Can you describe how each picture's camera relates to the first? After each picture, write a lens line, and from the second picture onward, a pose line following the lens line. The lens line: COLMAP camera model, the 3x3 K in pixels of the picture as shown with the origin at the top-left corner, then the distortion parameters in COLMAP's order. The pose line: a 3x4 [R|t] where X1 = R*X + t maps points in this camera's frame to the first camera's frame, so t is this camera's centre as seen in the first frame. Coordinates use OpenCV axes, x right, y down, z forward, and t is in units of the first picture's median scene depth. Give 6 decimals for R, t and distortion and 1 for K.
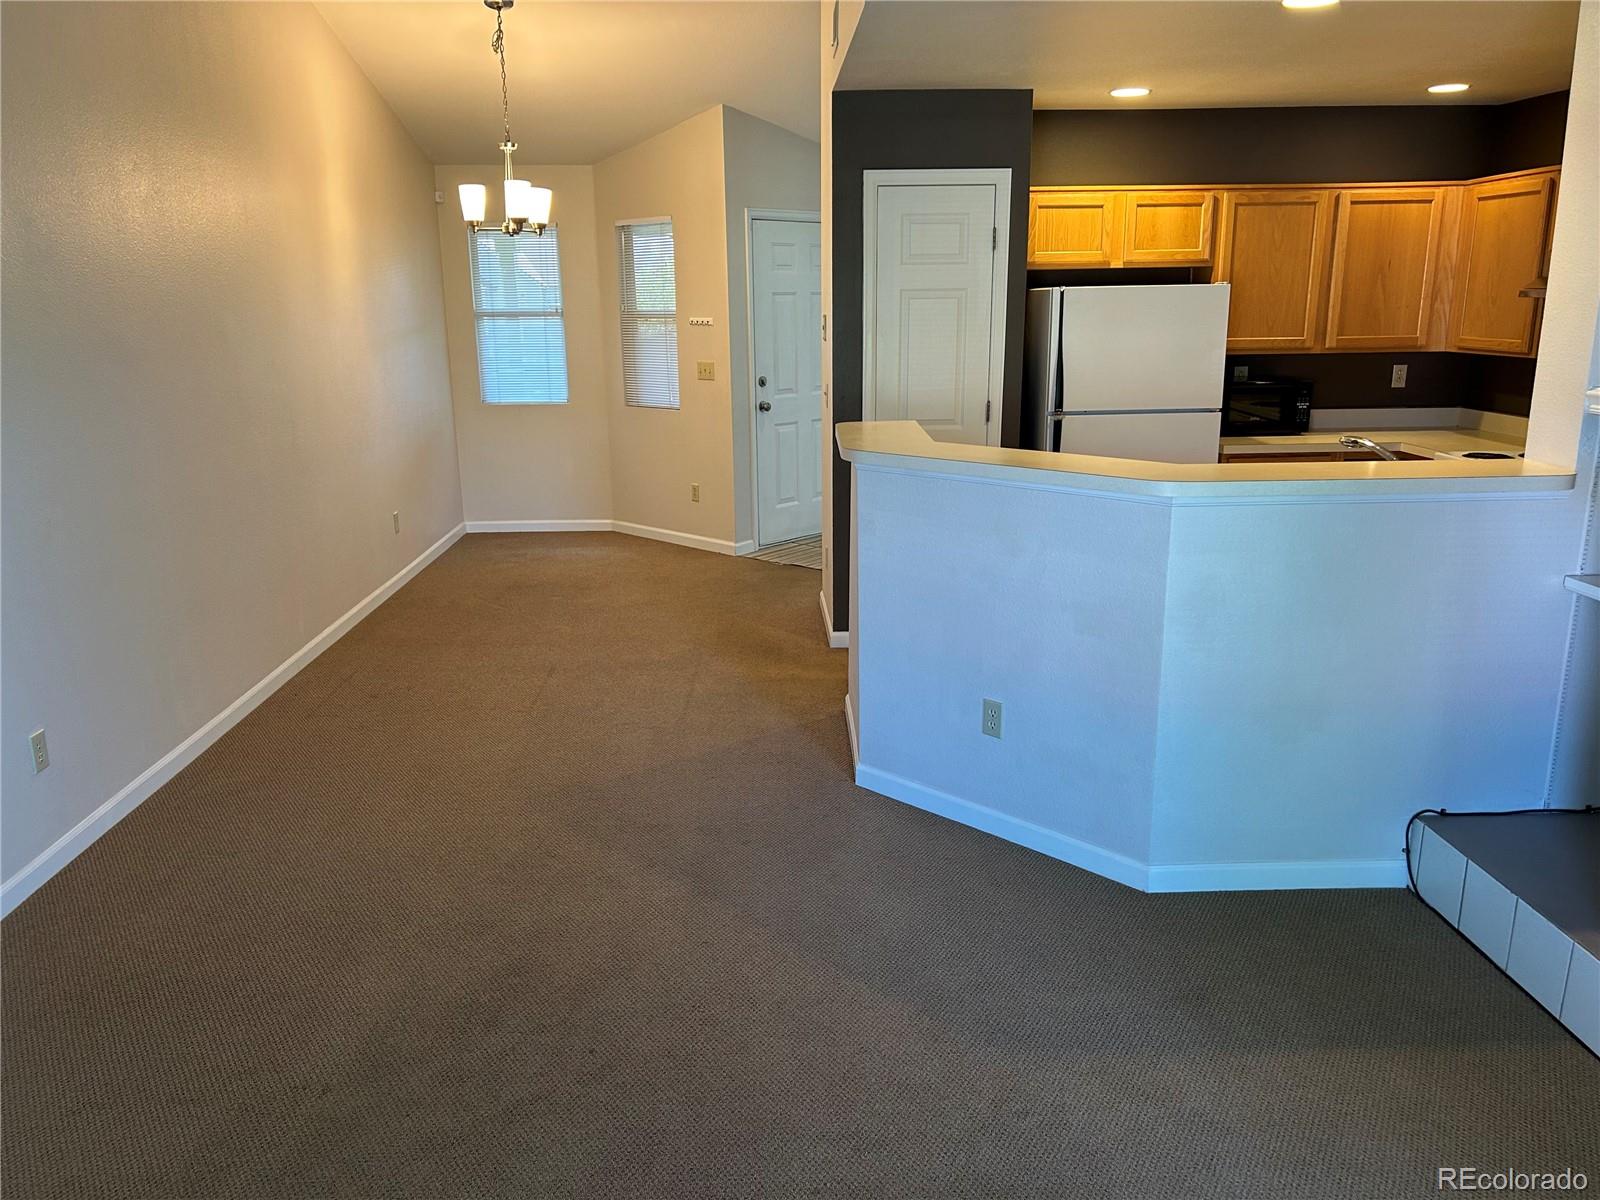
lens RADIAL K [[1208.6, 0, 801.3], [0, 1208.6, 601.3], [0, 0, 1]] dist [0.060025, -0.068005]
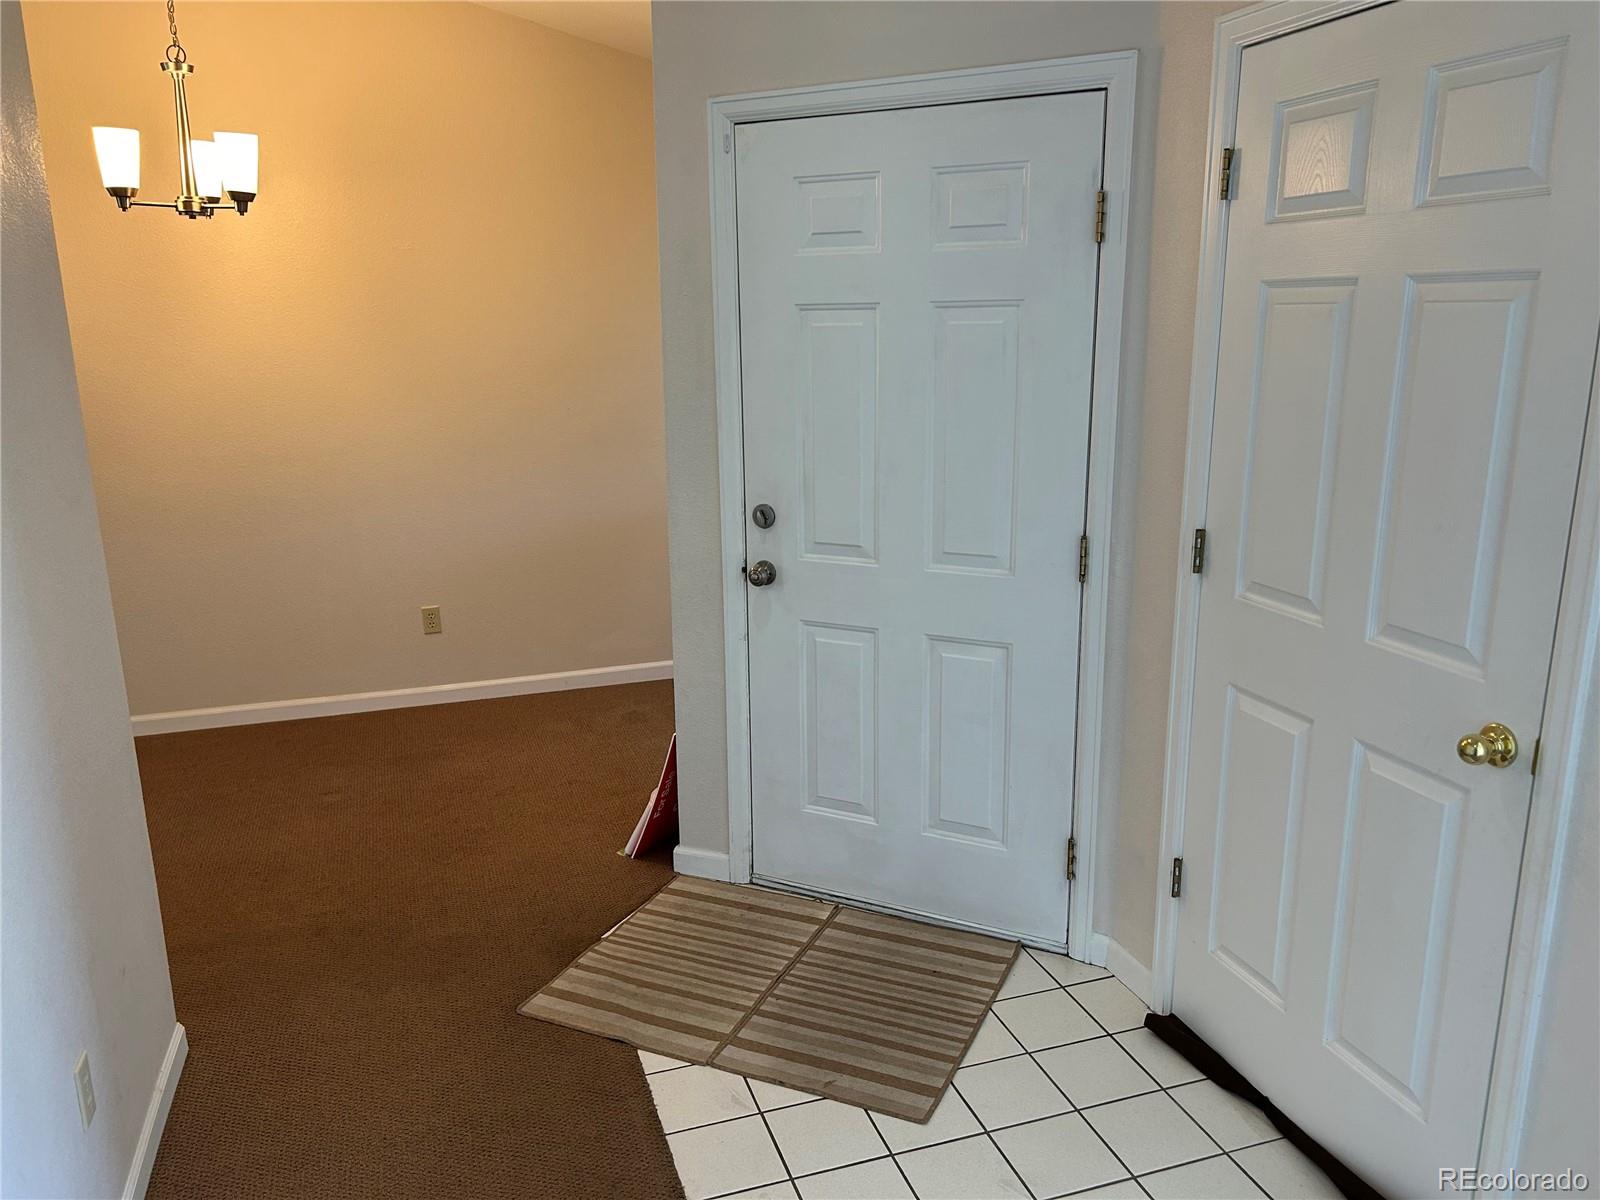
lens RADIAL K [[1208.6, 0, 803.3], [0, 1208.6, 604.1], [0, 0, 1]] dist [0.060025, -0.068005]
pose [[0.983717, -0.049592, 0.172745, -0.090749], [0.050547, 0.998721, -0.001131, -0.149851], [-0.172468, 0.009844, 0.984966, 0.586014]]
